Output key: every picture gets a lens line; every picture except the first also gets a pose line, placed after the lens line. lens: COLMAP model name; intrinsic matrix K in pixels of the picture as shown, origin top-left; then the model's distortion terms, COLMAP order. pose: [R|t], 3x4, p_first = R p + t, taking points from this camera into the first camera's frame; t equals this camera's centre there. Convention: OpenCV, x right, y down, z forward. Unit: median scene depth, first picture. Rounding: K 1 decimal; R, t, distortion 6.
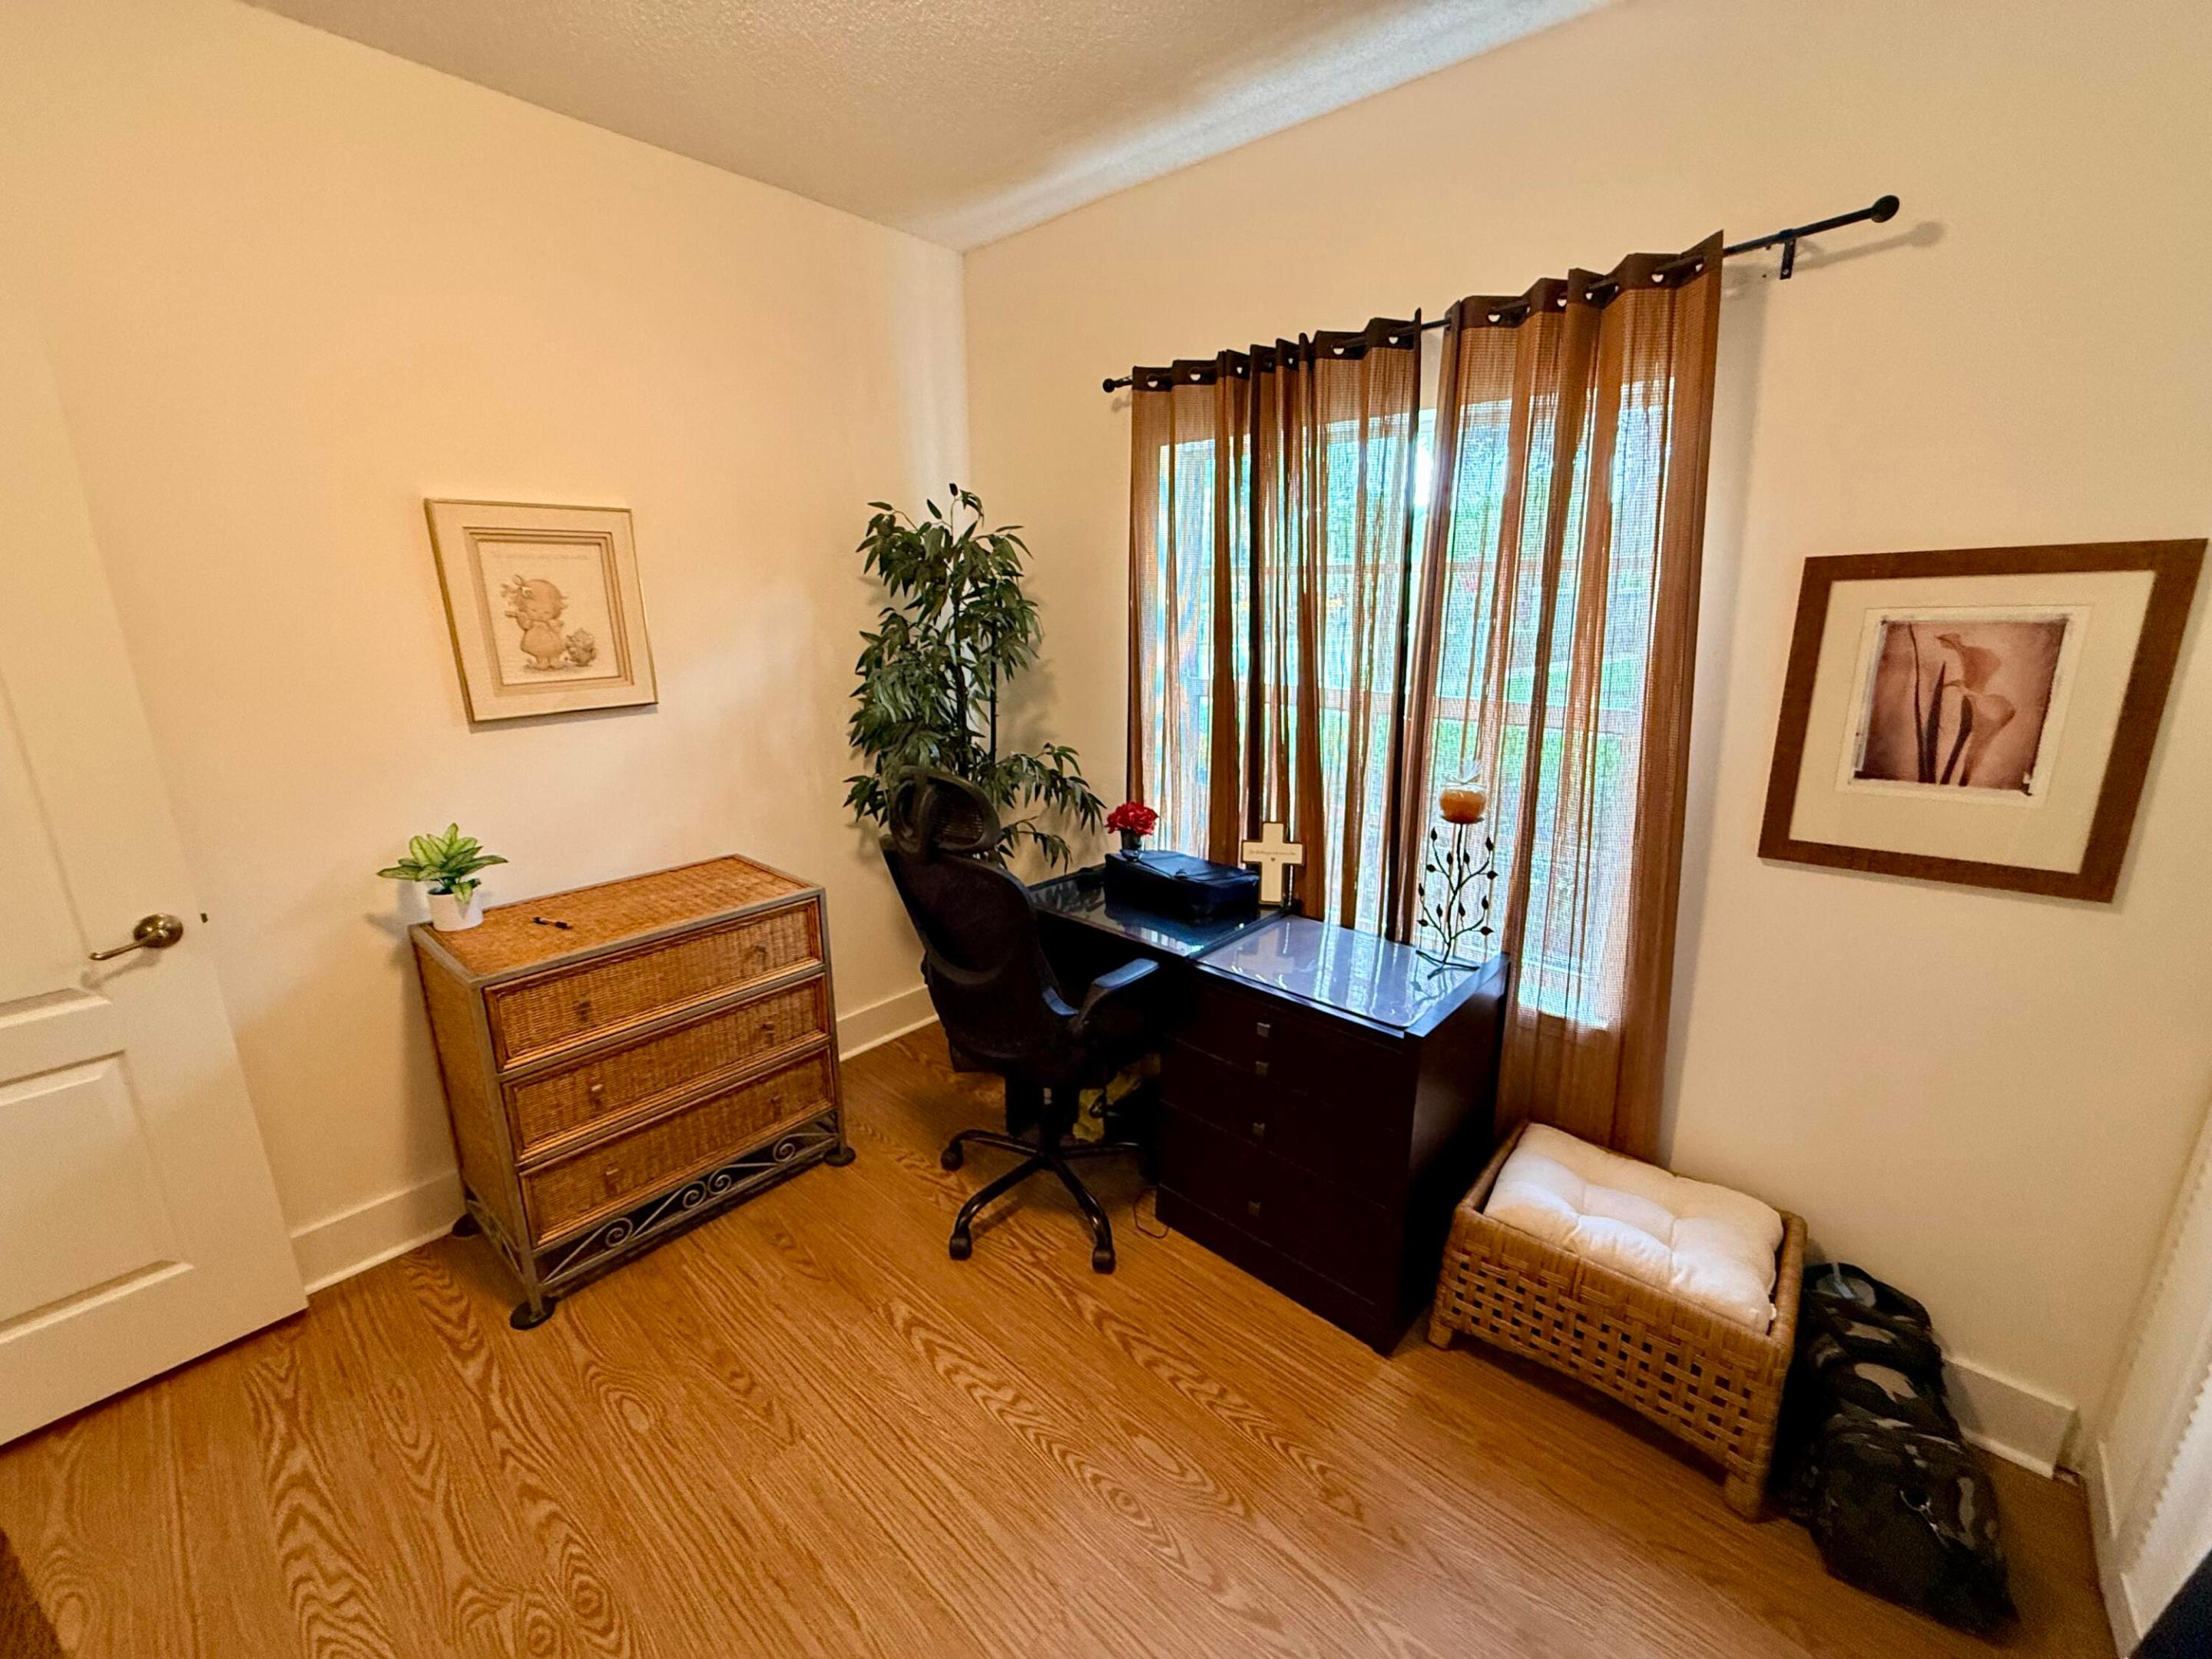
lens RADIAL K [[908.7, 0, 1106.0], [0, 908.7, 829.5], [0, 0, 1]] dist [0.012743, 0.000180]
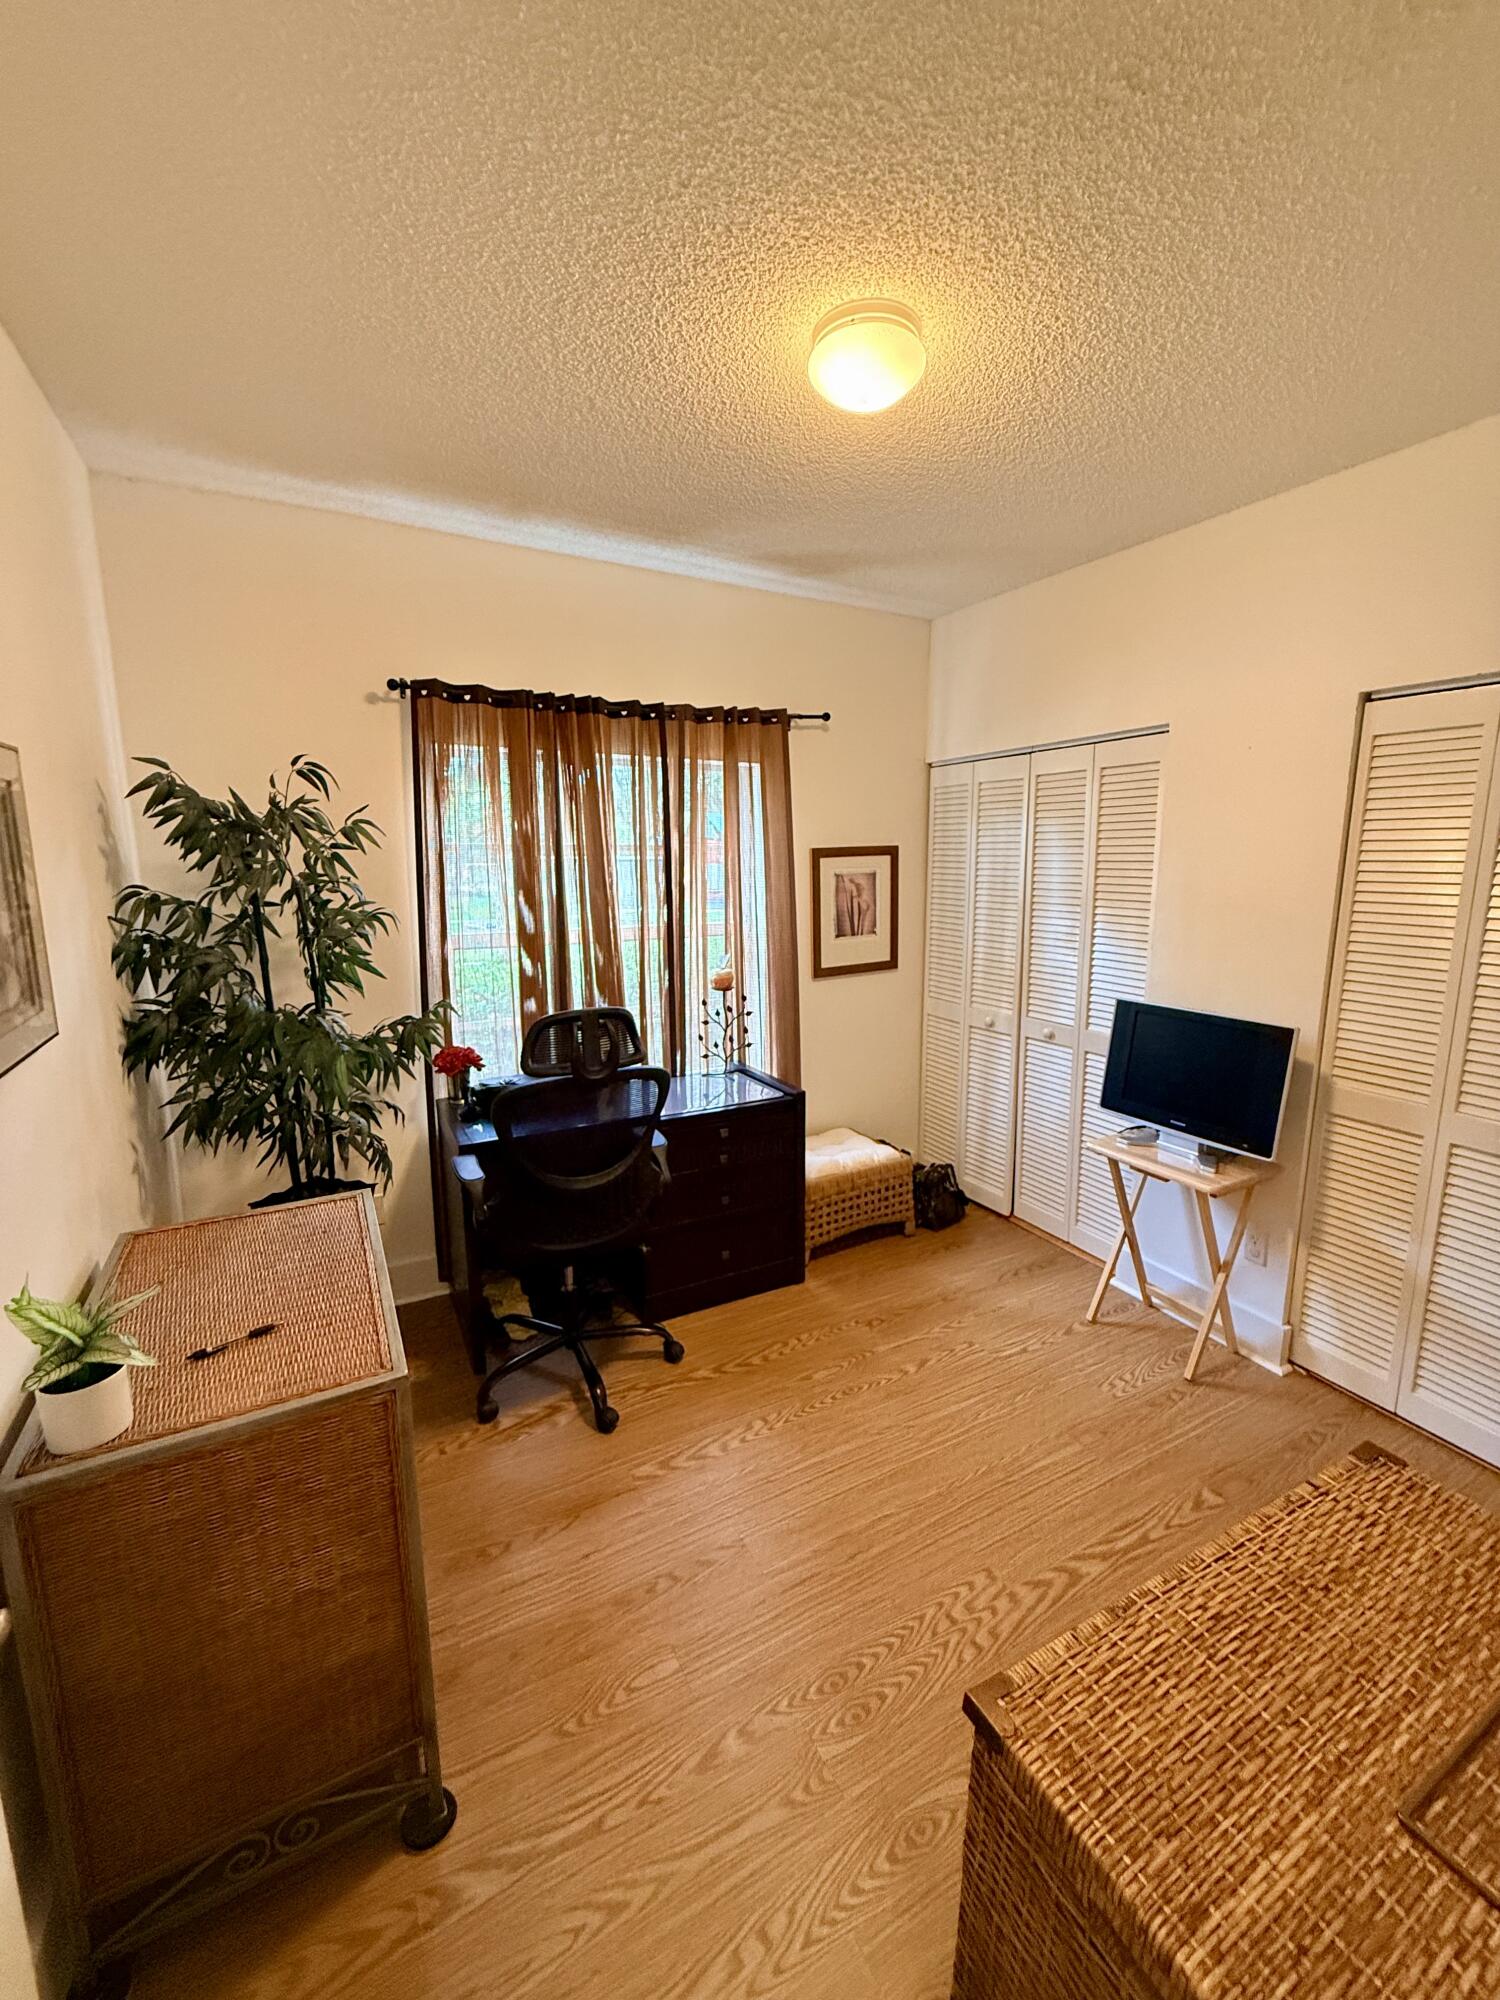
lens RADIAL K [[797.5, 0, 750.0], [0, 797.5, 1000.0], [0, 0, 1]] dist [0.001484, 0.000154]
pose [[0.339831, -0.165745, 0.925766, -1.172278], [0.242304, 0.966548, 0.084101, -0.123421], [-0.908737, 0.195737, 0.368624, 0.440563]]
